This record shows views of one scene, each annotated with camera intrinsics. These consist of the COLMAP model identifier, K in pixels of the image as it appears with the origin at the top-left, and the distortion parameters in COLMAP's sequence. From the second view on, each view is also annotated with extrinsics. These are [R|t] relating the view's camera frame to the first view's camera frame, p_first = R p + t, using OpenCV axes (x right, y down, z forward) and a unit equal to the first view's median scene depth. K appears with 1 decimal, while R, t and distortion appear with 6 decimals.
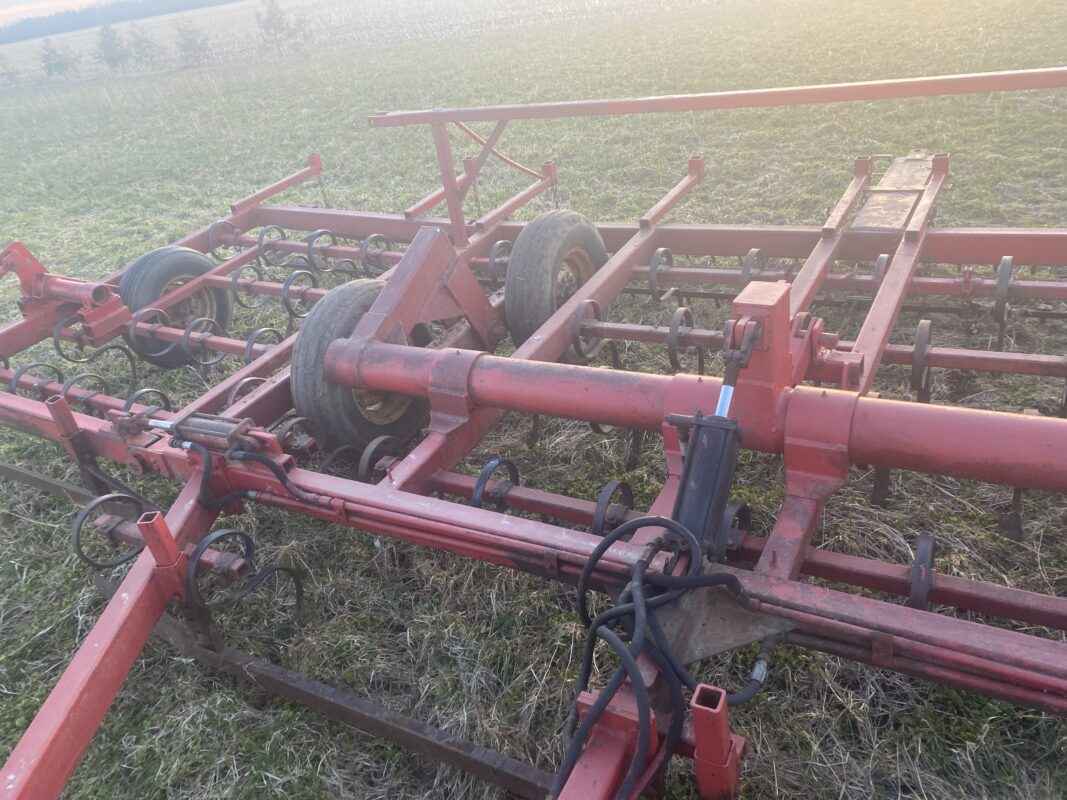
lens RADIAL K [[801.5, 0, 533.5], [0, 801.5, 400.0], [0, 0, 1]] dist [0.051661, -0.046445]
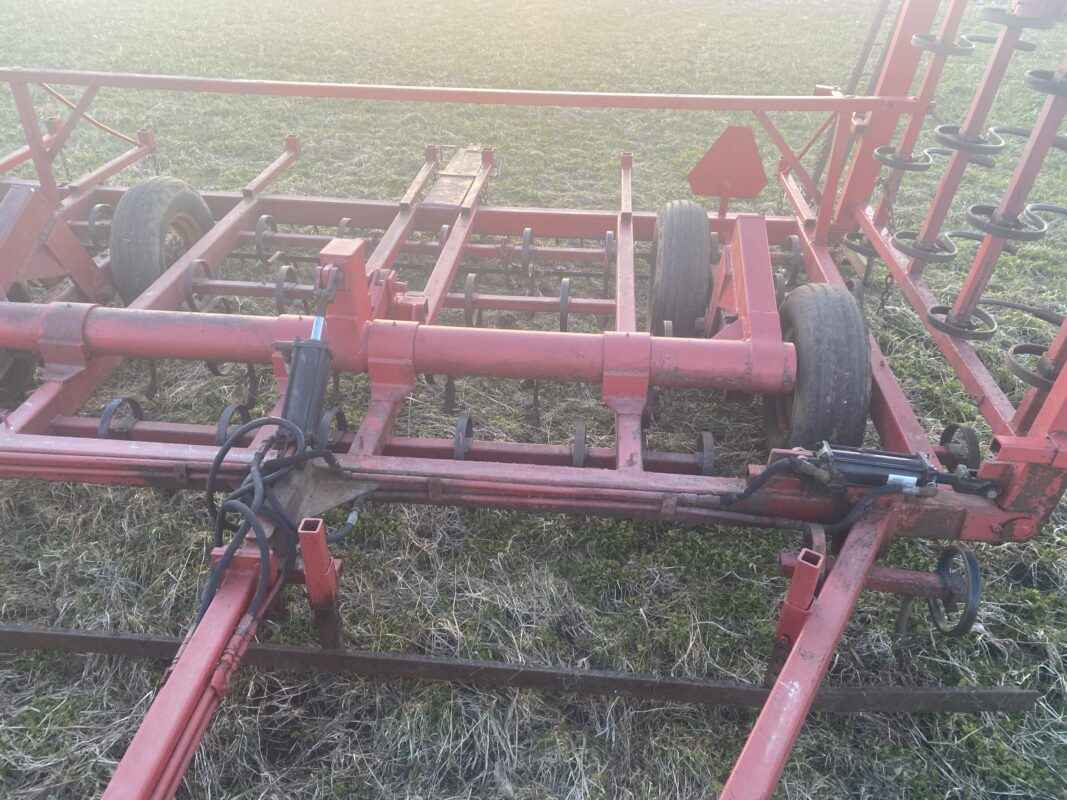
lens RADIAL K [[835.5, 0, 537.0], [0, 835.5, 402.8], [0, 0, 1]] dist [0.046066, -0.044464]
pose [[0.901719, -0.069486, 0.426703, -0.019165], [0.062682, 0.997583, 0.029989, 0.067865], [-0.427755, -0.000295, 0.903895, -0.249835]]
